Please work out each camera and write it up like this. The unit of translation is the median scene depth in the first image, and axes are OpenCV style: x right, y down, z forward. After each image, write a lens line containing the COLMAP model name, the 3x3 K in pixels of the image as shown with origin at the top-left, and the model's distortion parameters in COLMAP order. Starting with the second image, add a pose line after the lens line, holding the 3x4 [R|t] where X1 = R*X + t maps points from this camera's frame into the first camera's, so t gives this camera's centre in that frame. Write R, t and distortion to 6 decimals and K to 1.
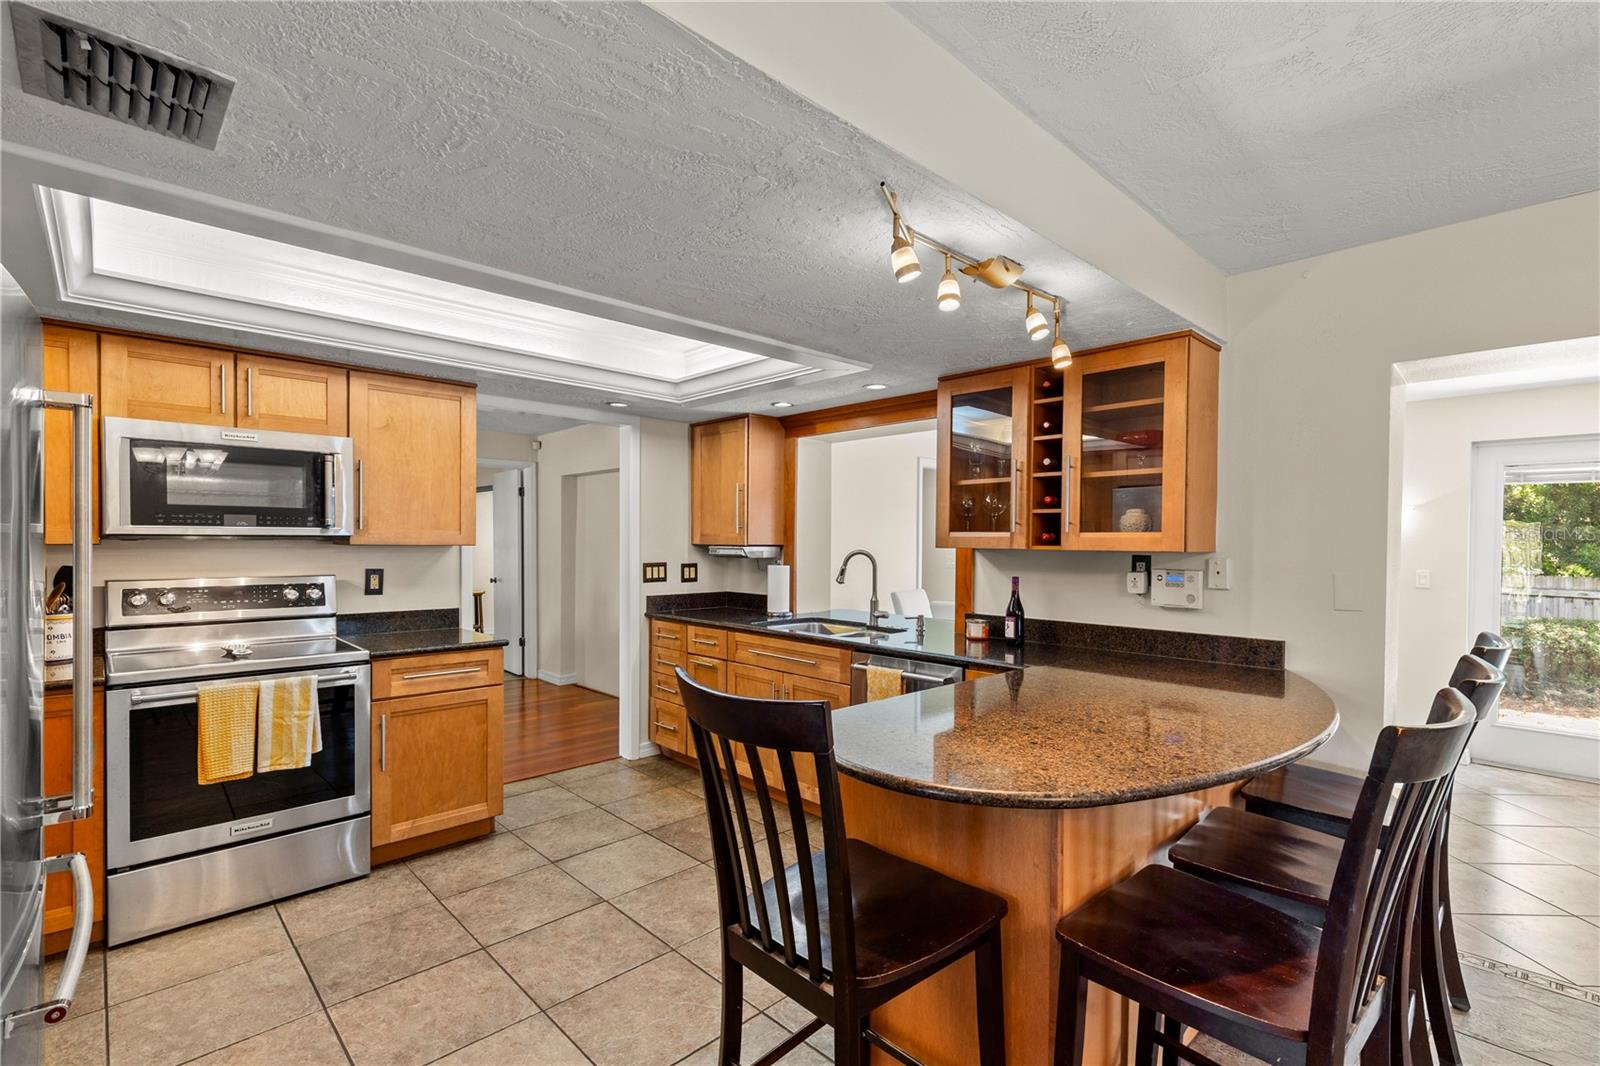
lens RADIAL K [[726.4, 0, 802.9], [0, 726.4, 541.0], [0, 0, 1]] dist [0.003430, 0.000237]
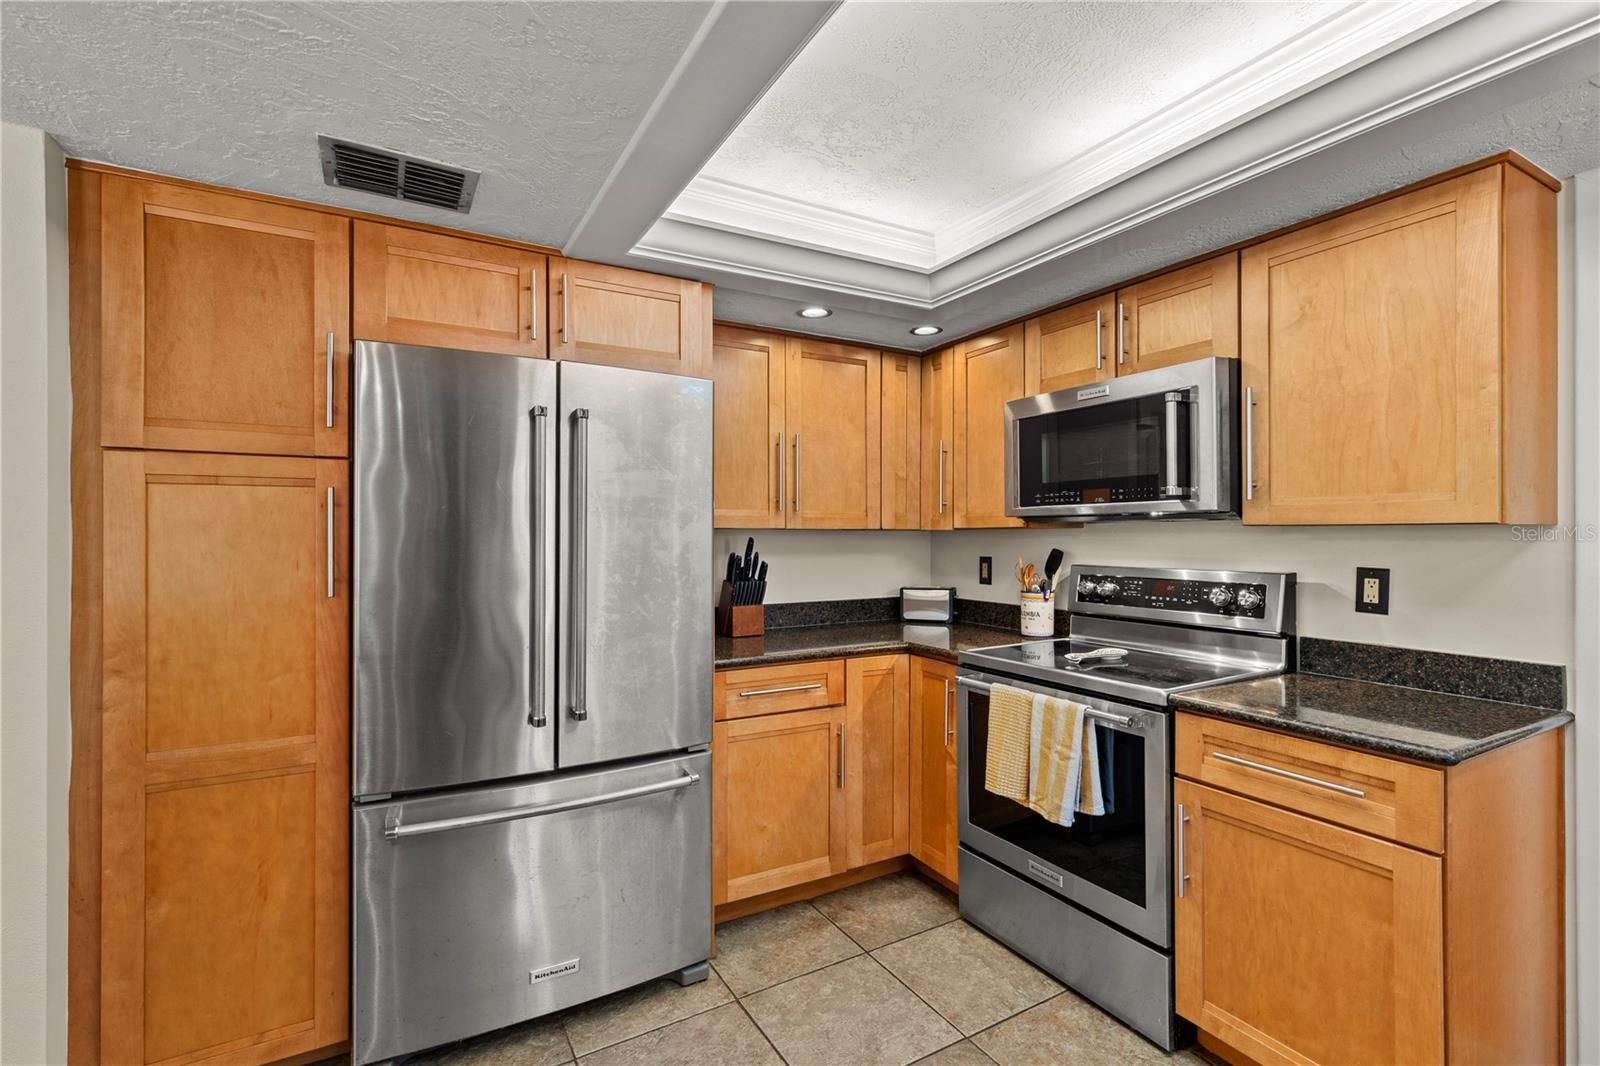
lens RADIAL K [[726.4, 0, 809.3], [0, 726.4, 534.3], [0, 0, 1]] dist [0.003430, 0.000237]
pose [[-0.230451, -0.006031, -0.973065, 0.078645], [-0.001274, 0.999982, -0.005896, 0.017405], [0.973083, -0.000120, -0.230455, 0.774567]]
